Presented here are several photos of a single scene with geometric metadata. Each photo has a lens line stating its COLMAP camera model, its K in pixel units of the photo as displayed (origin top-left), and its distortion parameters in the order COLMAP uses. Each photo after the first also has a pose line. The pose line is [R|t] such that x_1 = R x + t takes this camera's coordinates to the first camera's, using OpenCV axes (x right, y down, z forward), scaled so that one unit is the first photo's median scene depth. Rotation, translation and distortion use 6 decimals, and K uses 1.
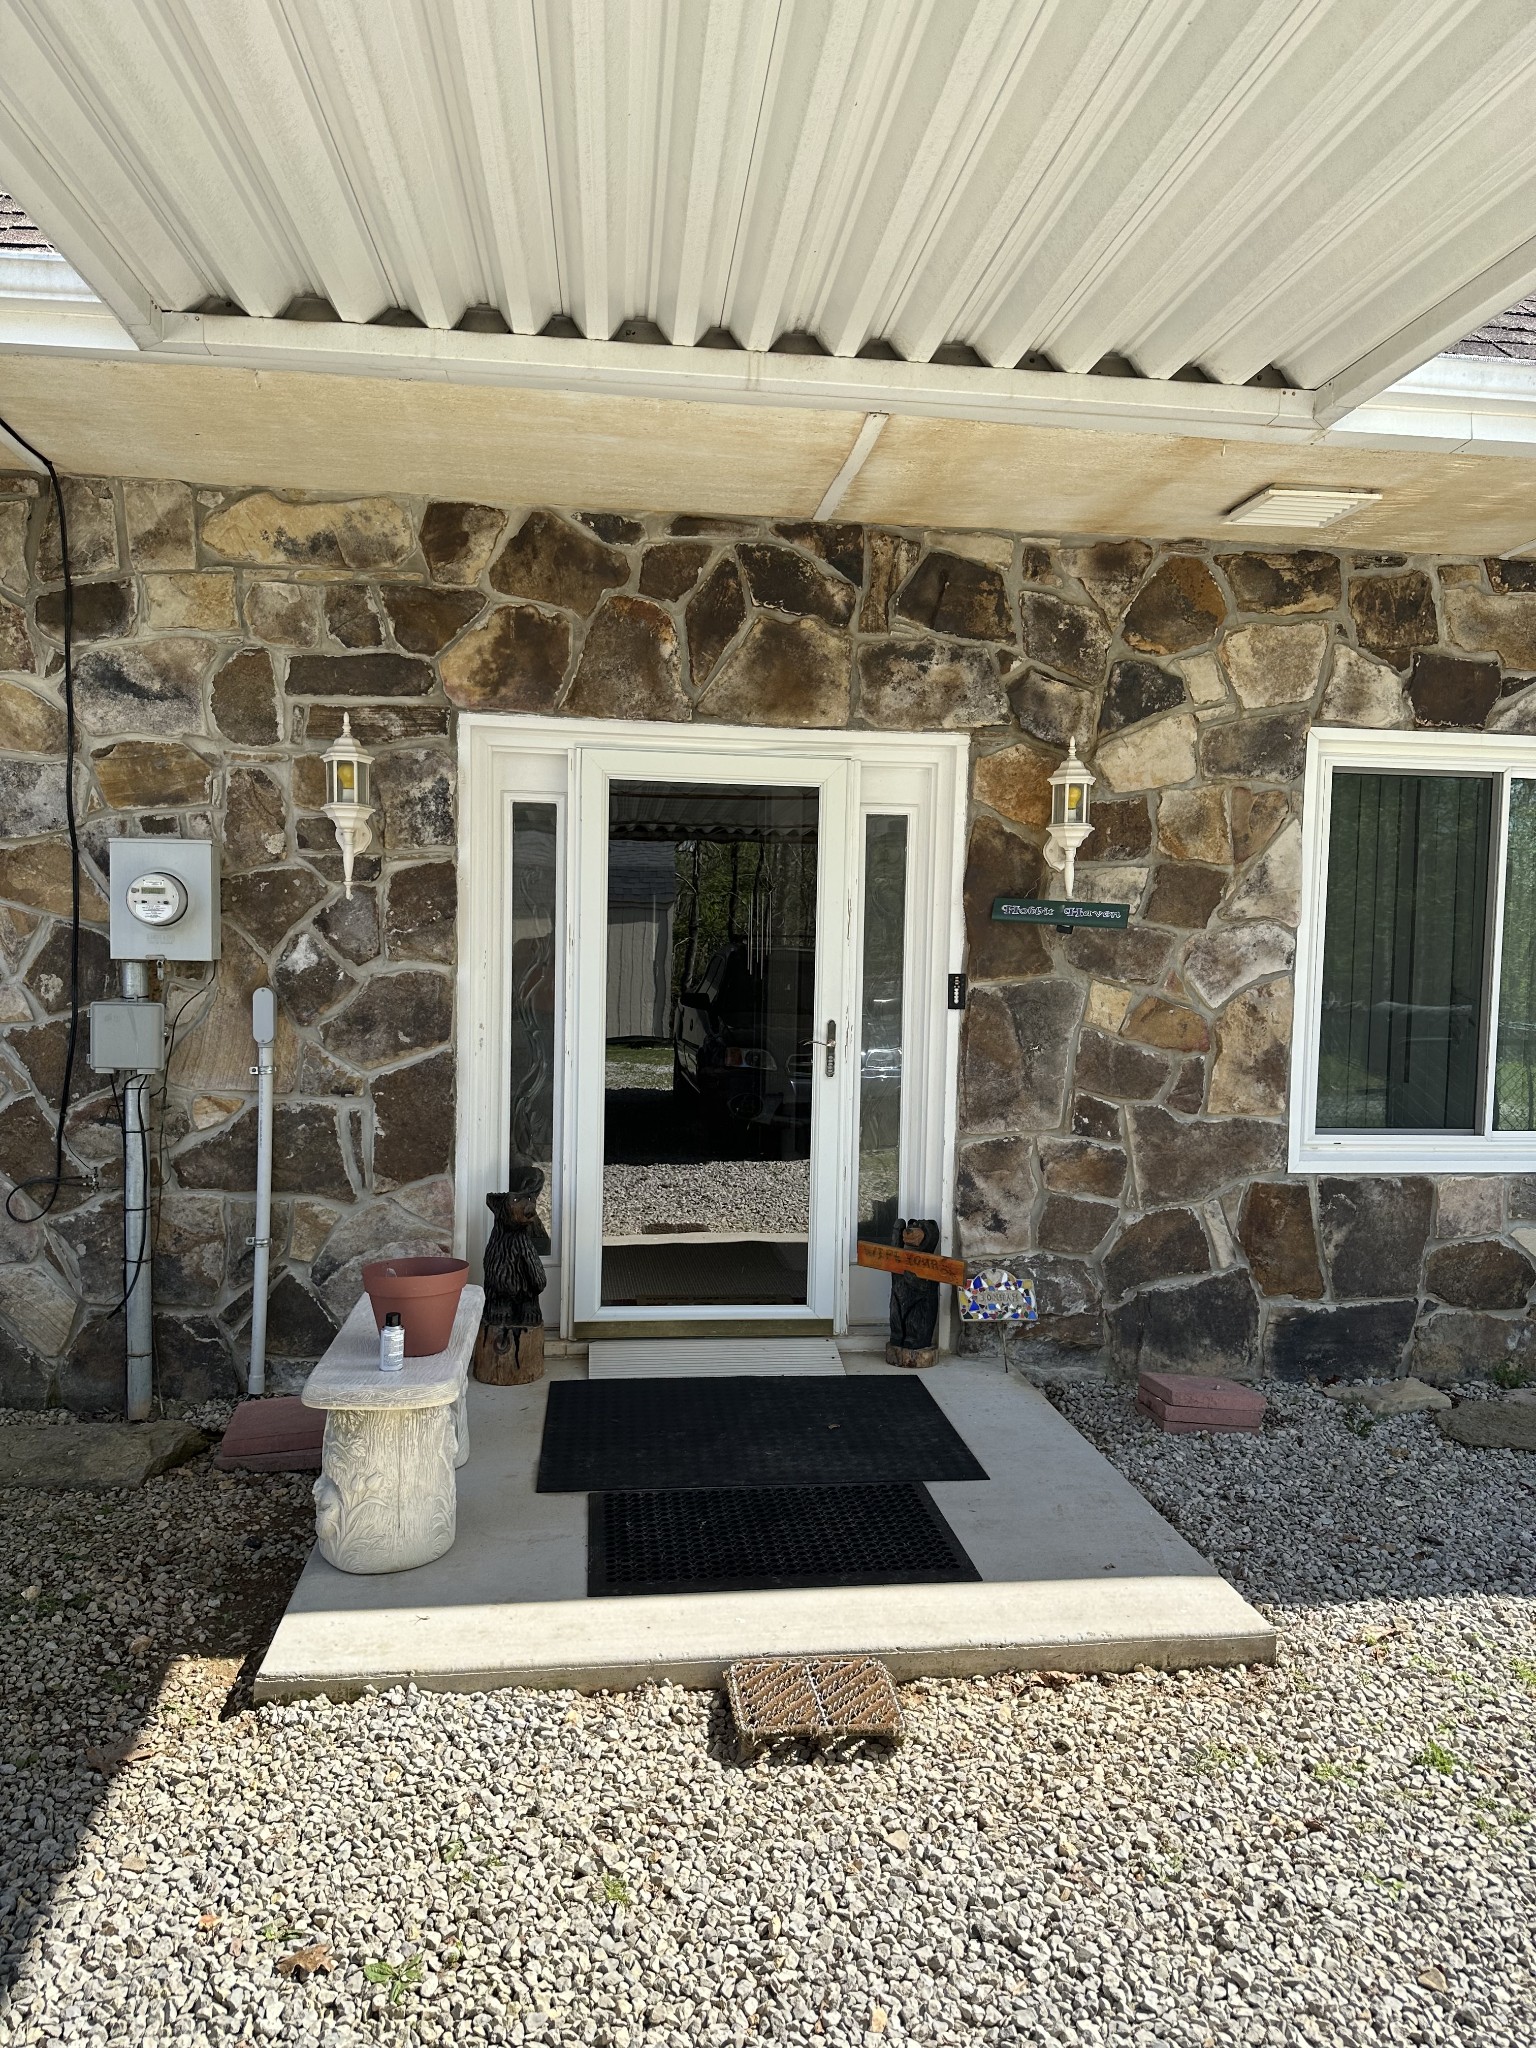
lens RADIAL K [[1411.4, 0, 768.7], [0, 1411.4, 1033.0], [0, 0, 1]] dist [0.025710, -0.000933]
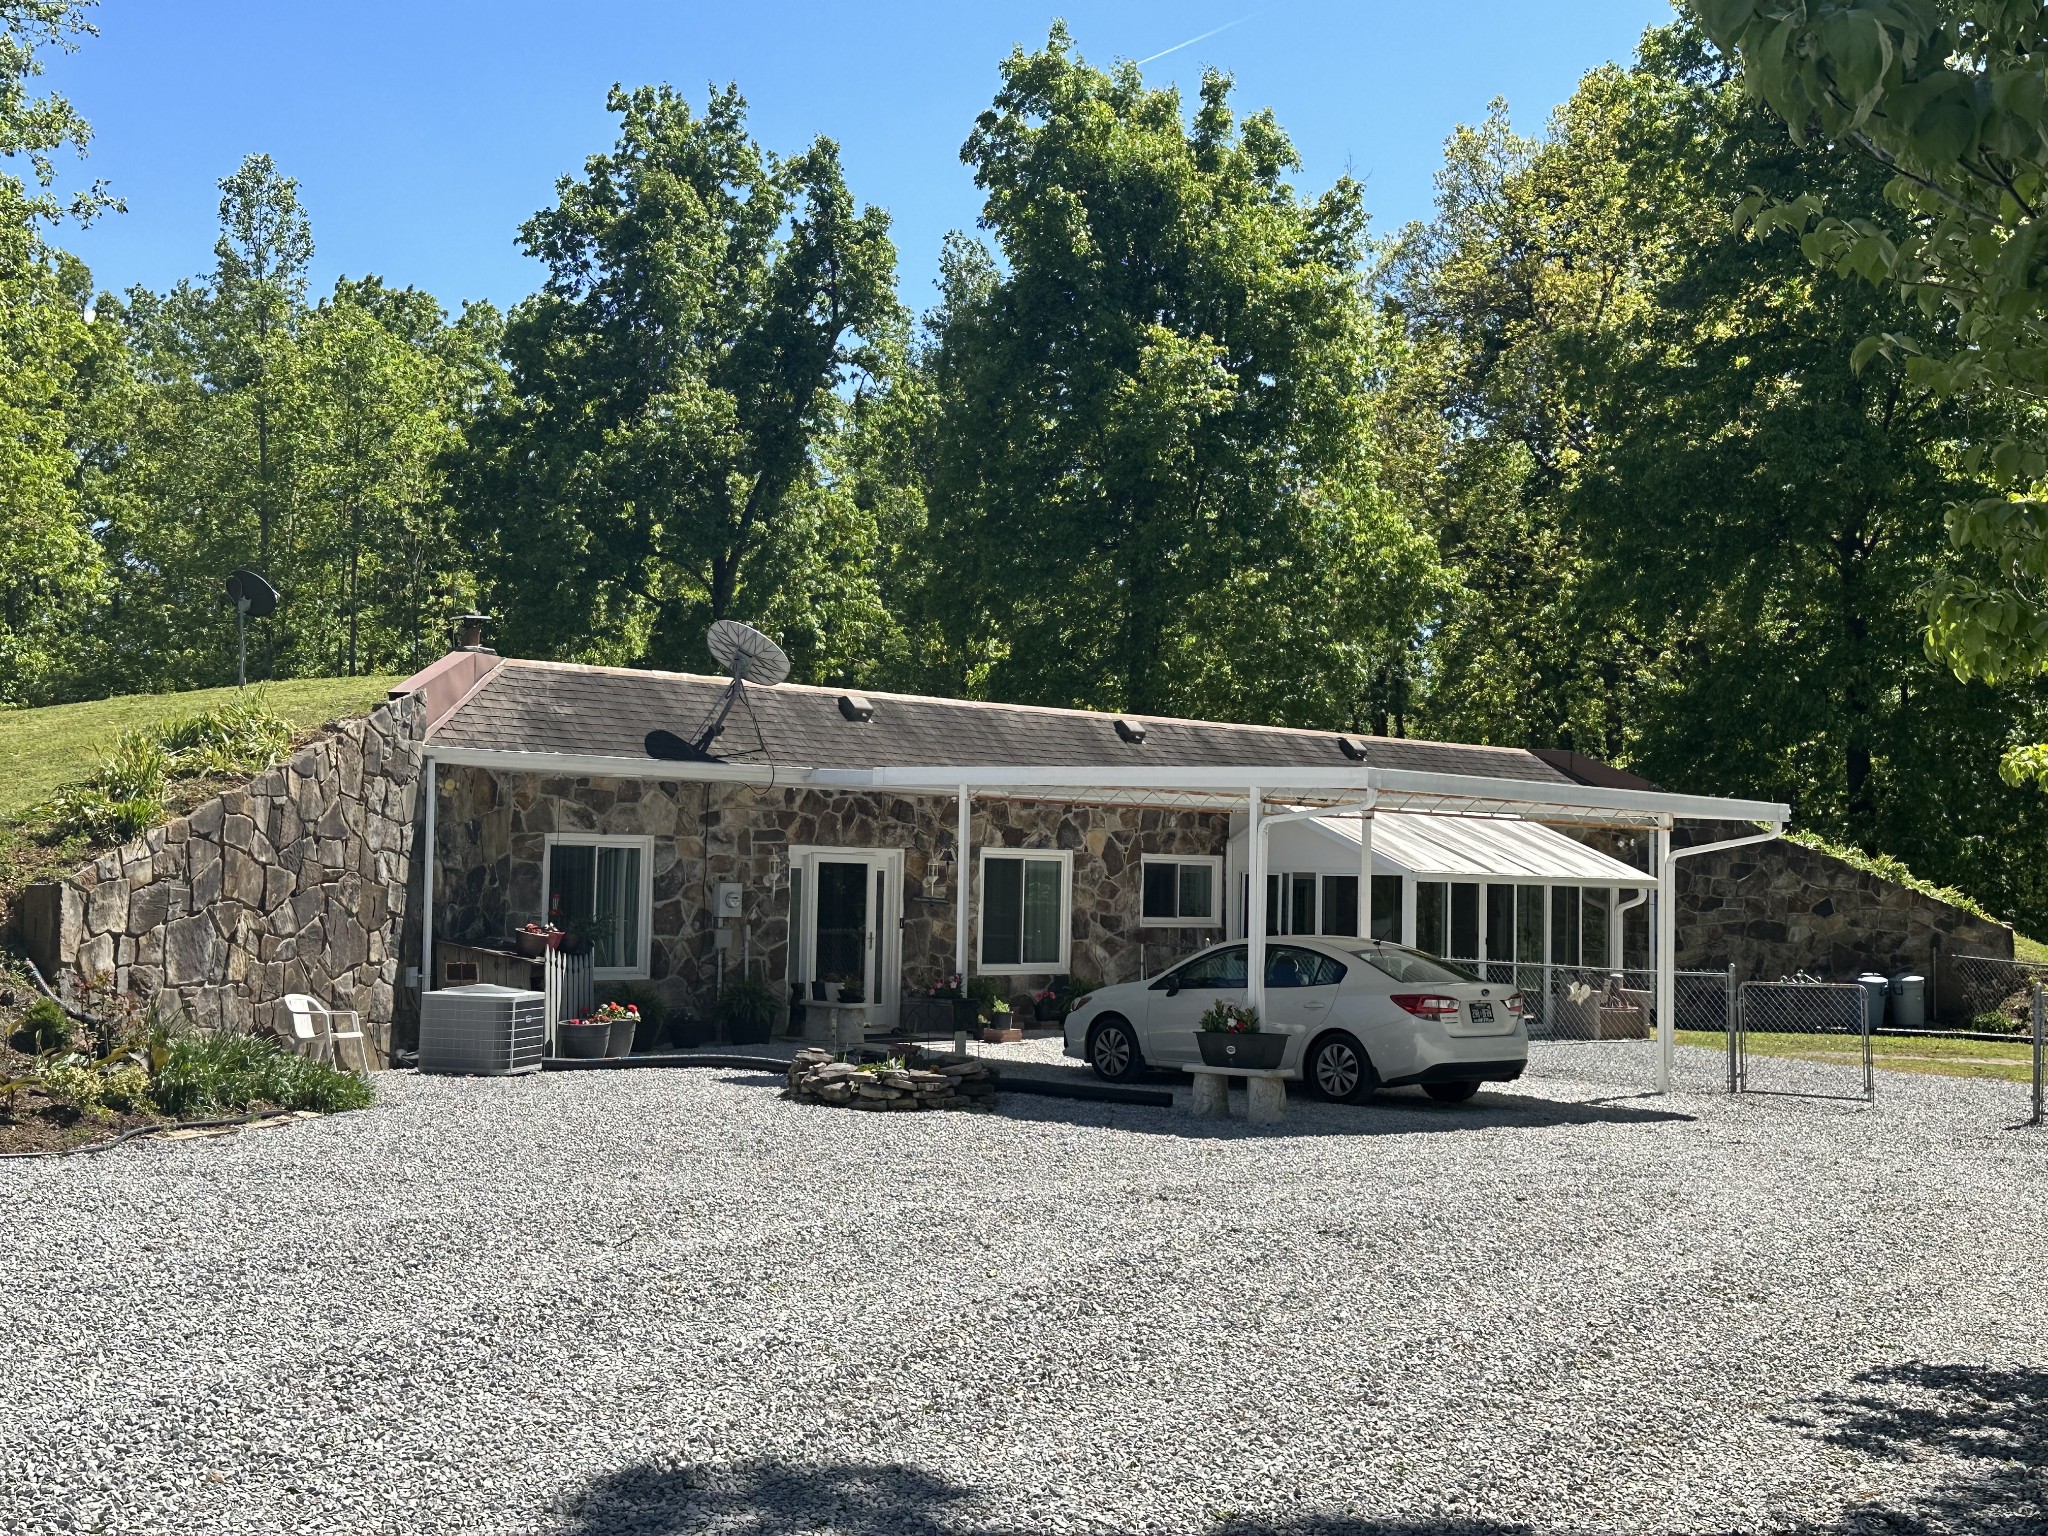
lens RADIAL K [[2439.2, 0, 1006.4], [0, 2439.2, 768.4], [0, 0, 1]] dist [0.119512, 0.000000]
pose [[0.816544, 0.024065, 0.576781, -3.192716], [0.036535, 0.994974, -0.093235, 0.164313], [-0.576126, 0.097203, 0.811561, -4.134060]]
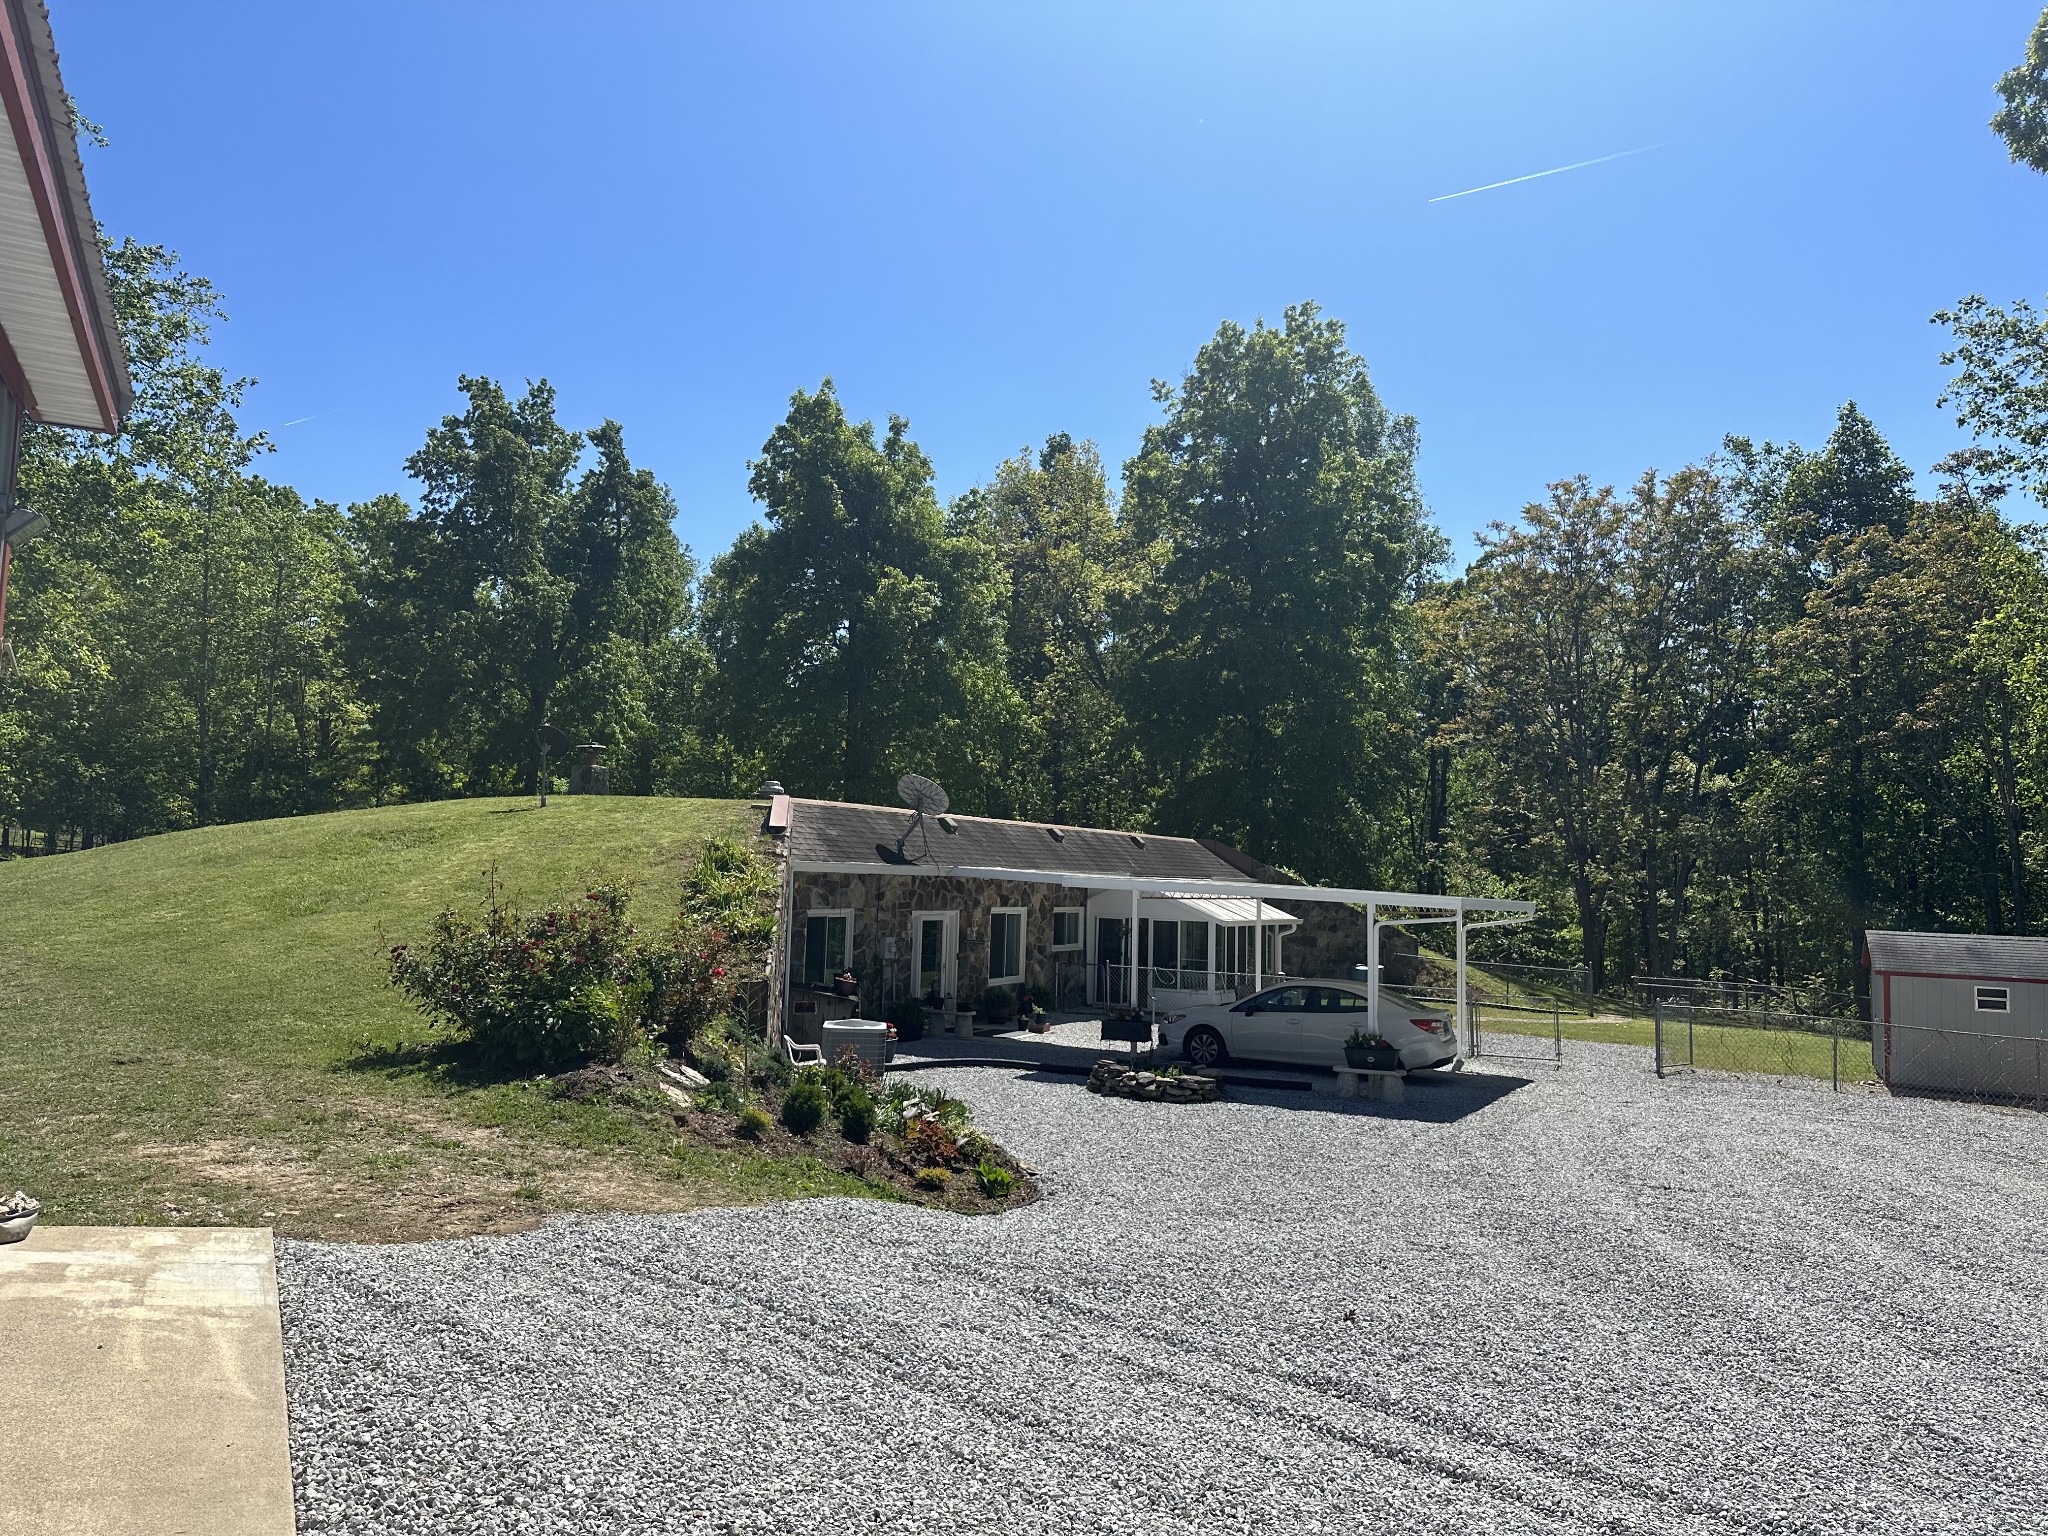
lens RADIAL K [[1450.5, 0, 1002.5], [0, 1450.5, 773.6], [0, 0, 1]] dist [0.091357, -0.022497]
pose [[0.583909, 0.053748, 0.810038, -4.594374], [0.042335, 0.994432, -0.096500, -0.193112], [-0.810714, 0.090640, 0.578383, -2.611759]]
